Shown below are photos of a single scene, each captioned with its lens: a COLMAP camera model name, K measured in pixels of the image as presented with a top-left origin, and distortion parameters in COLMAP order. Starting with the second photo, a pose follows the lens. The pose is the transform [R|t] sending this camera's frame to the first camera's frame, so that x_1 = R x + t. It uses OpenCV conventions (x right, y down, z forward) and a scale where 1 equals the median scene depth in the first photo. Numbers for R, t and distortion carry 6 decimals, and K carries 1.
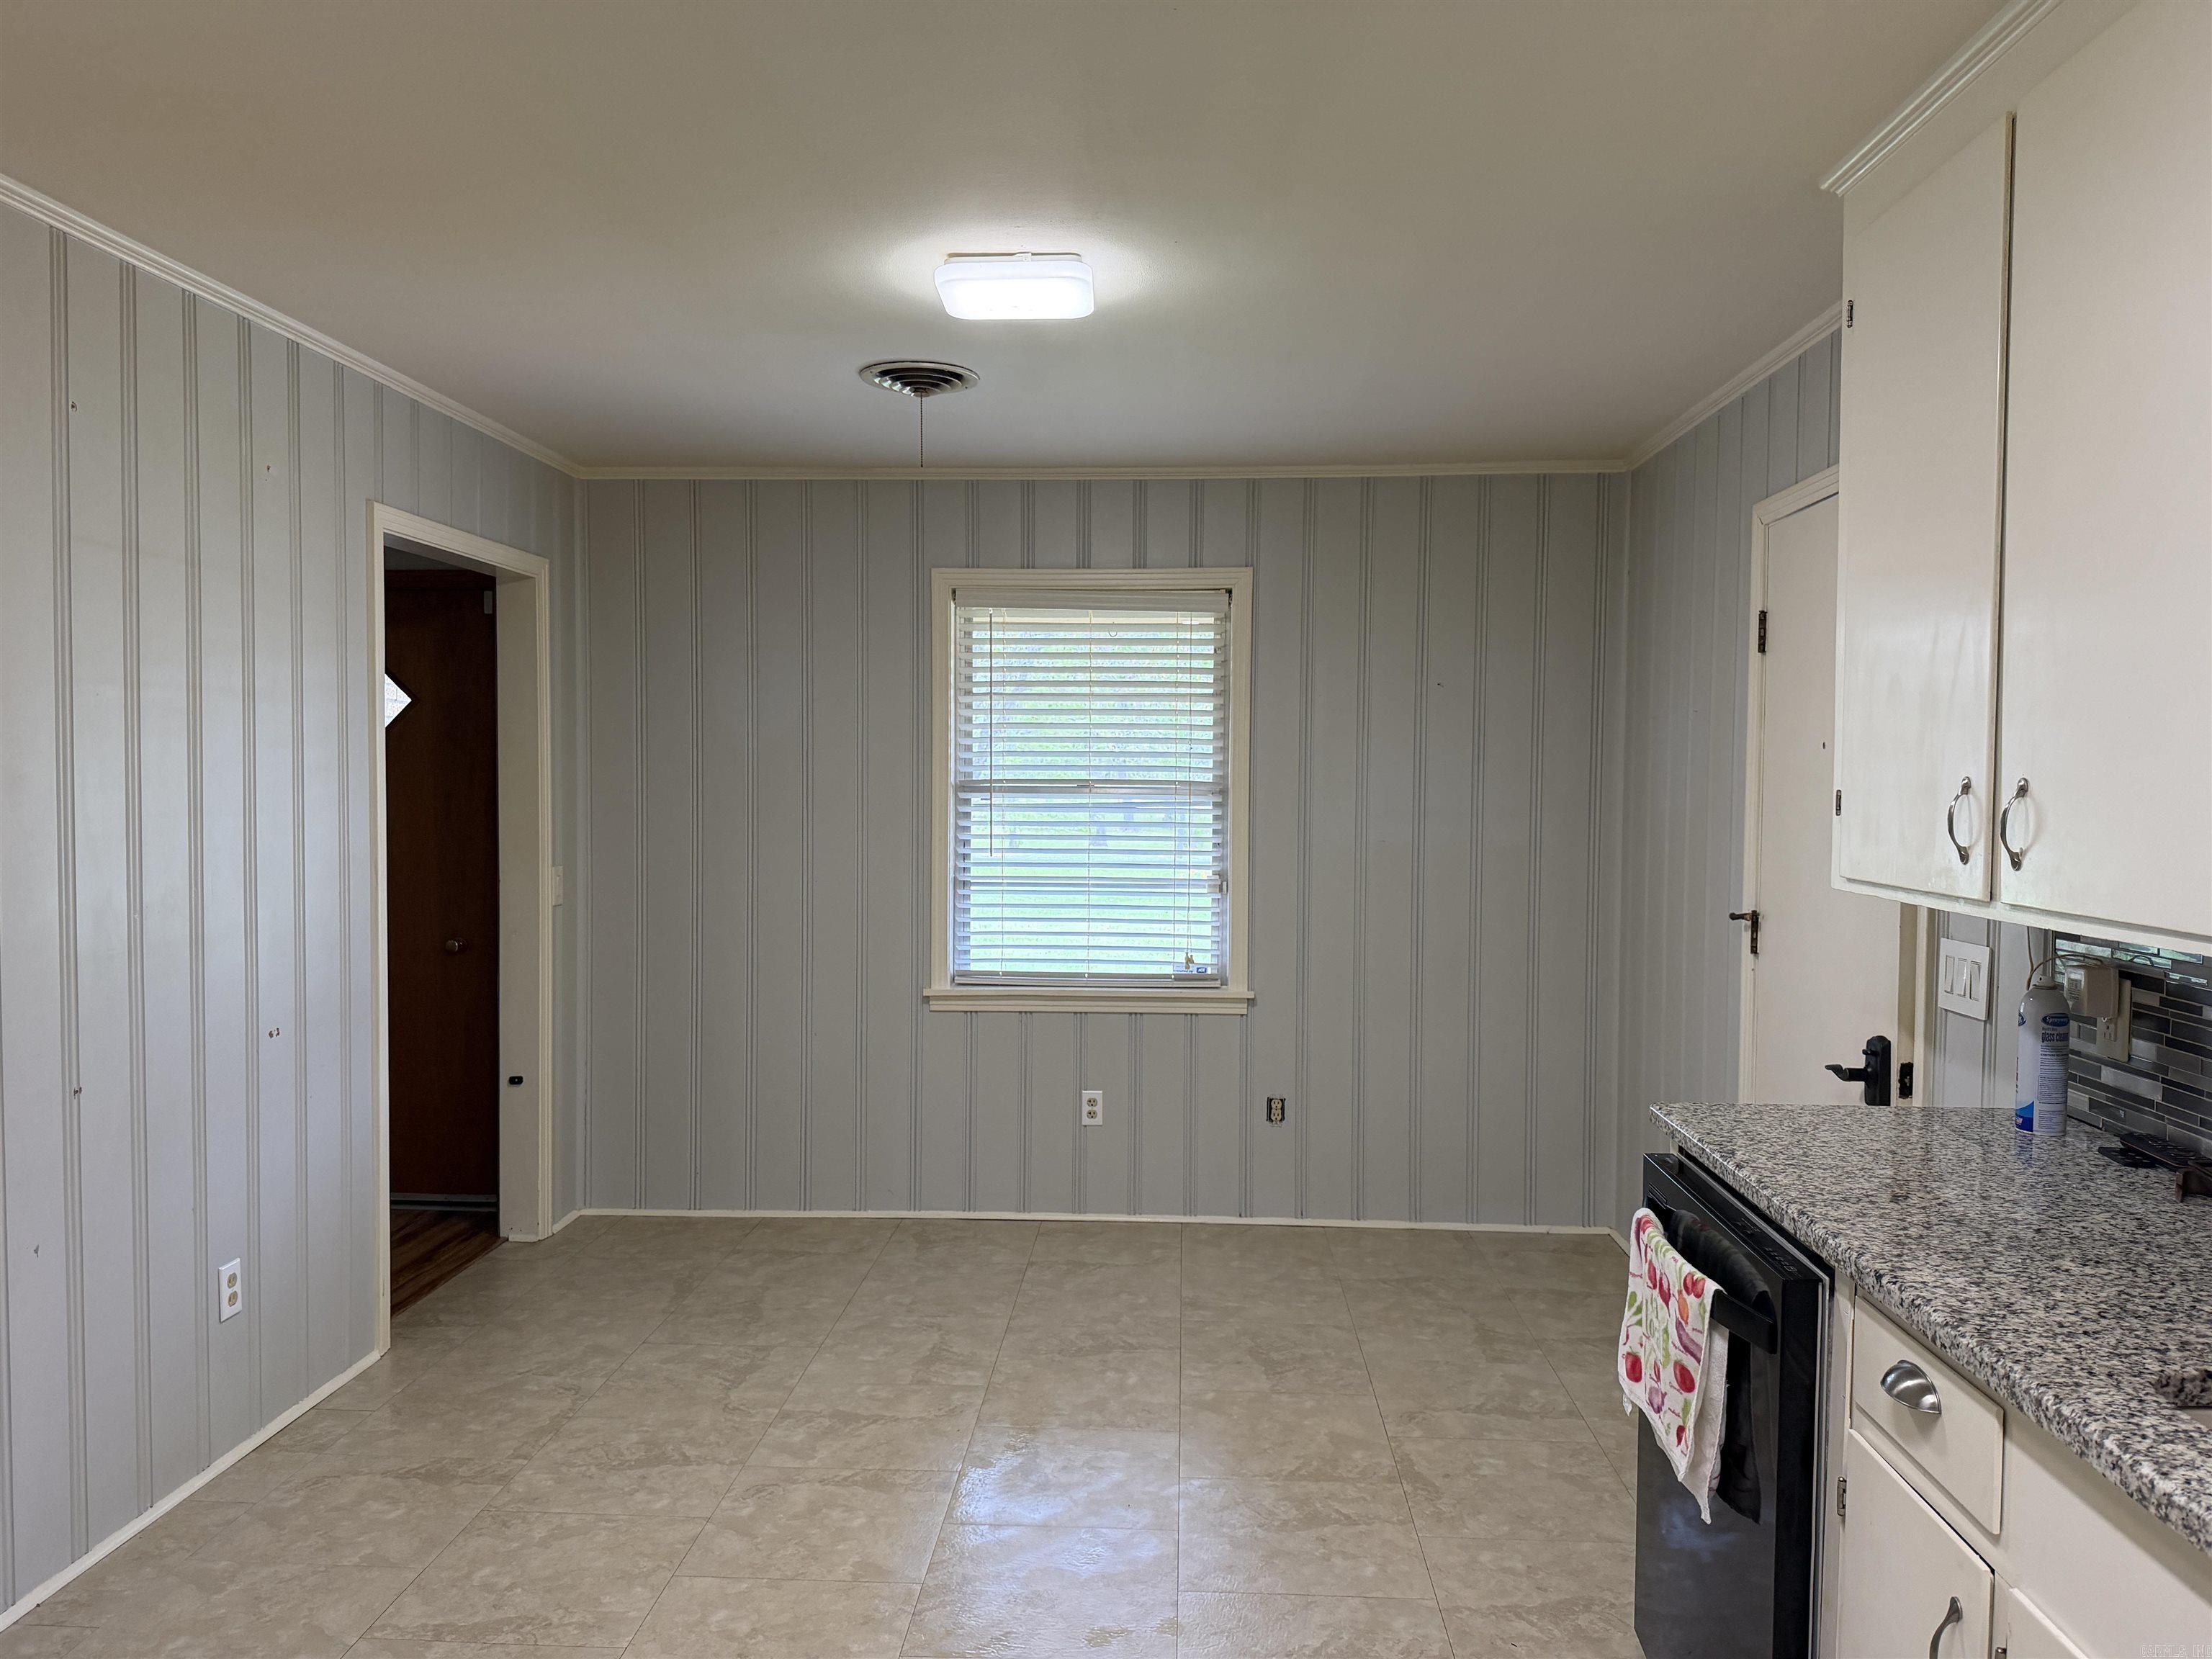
lens RADIAL K [[1525.6, 0, 1112.0], [0, 1525.6, 832.0], [0, 0, 1]] dist [0.125291, -0.193194]
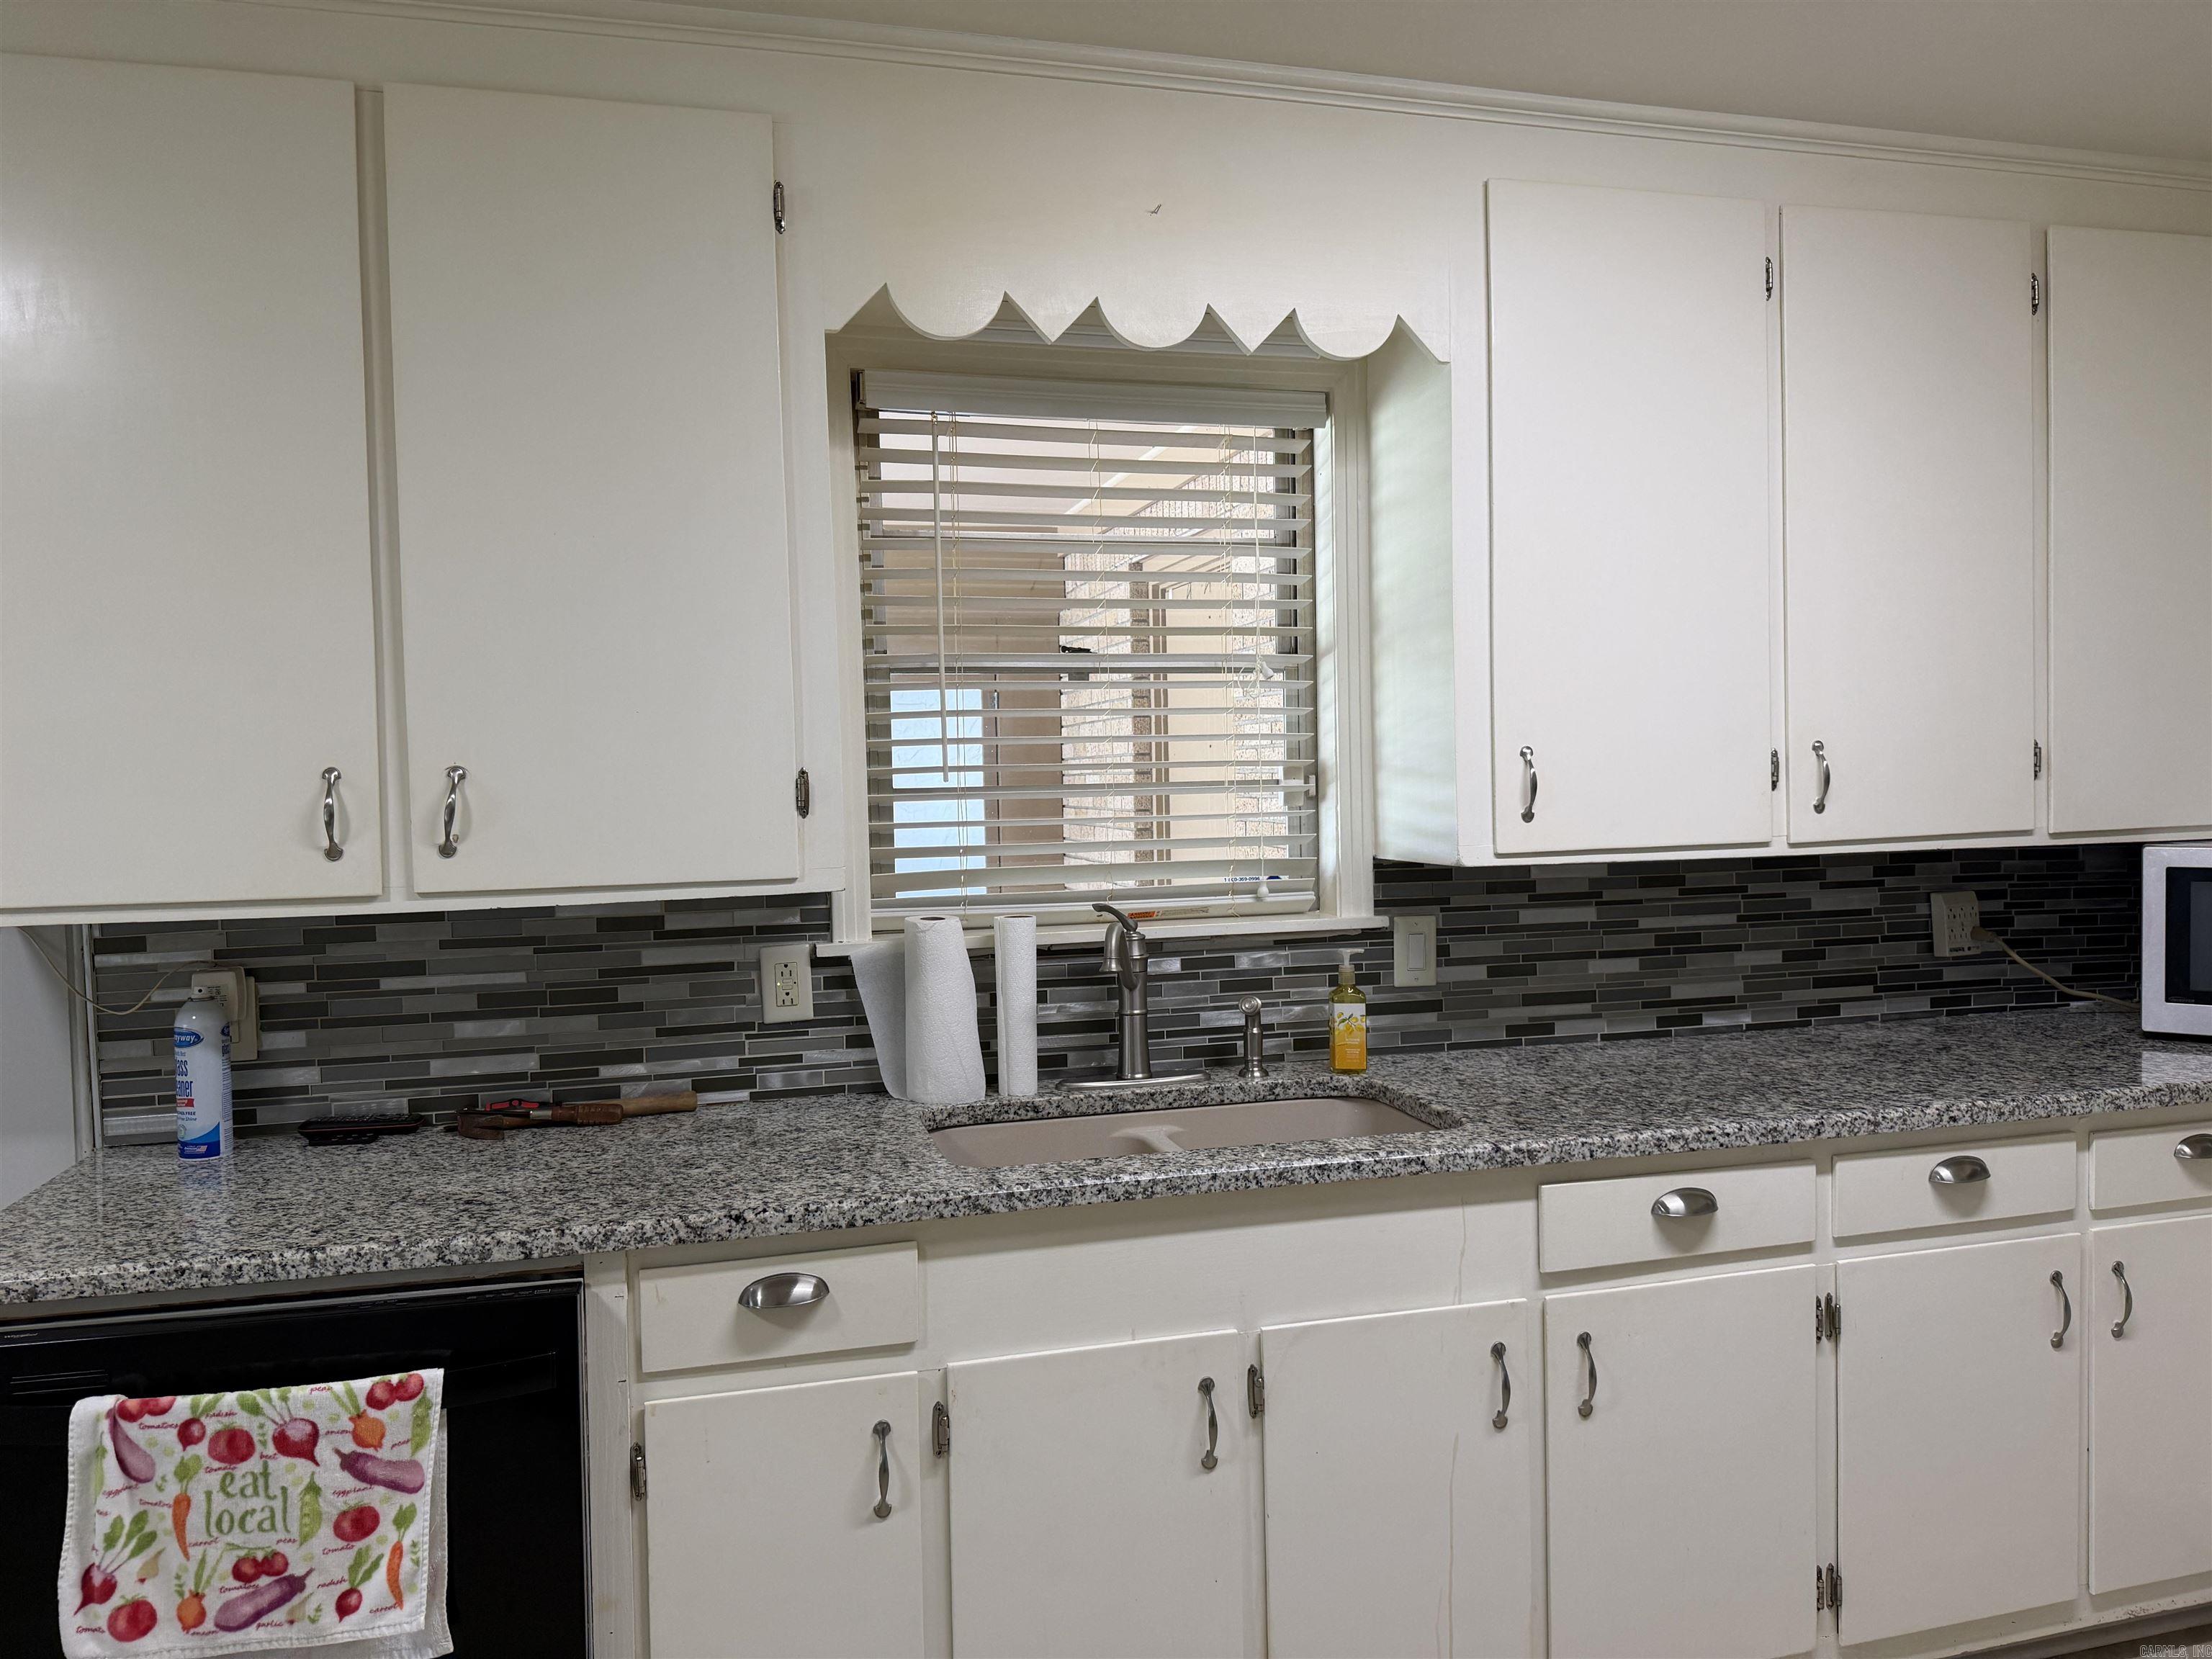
lens RADIAL K [[1531.8, 0, 1105.5], [0, 1531.8, 826.4], [0, 0, 1]] dist [0.081956, -0.111905]
pose [[-0.309985, -0.033253, 0.950160, -0.491550], [0.052644, 0.997255, 0.052076, -0.024592], [-0.949283, 0.066163, -0.307383, 0.865670]]
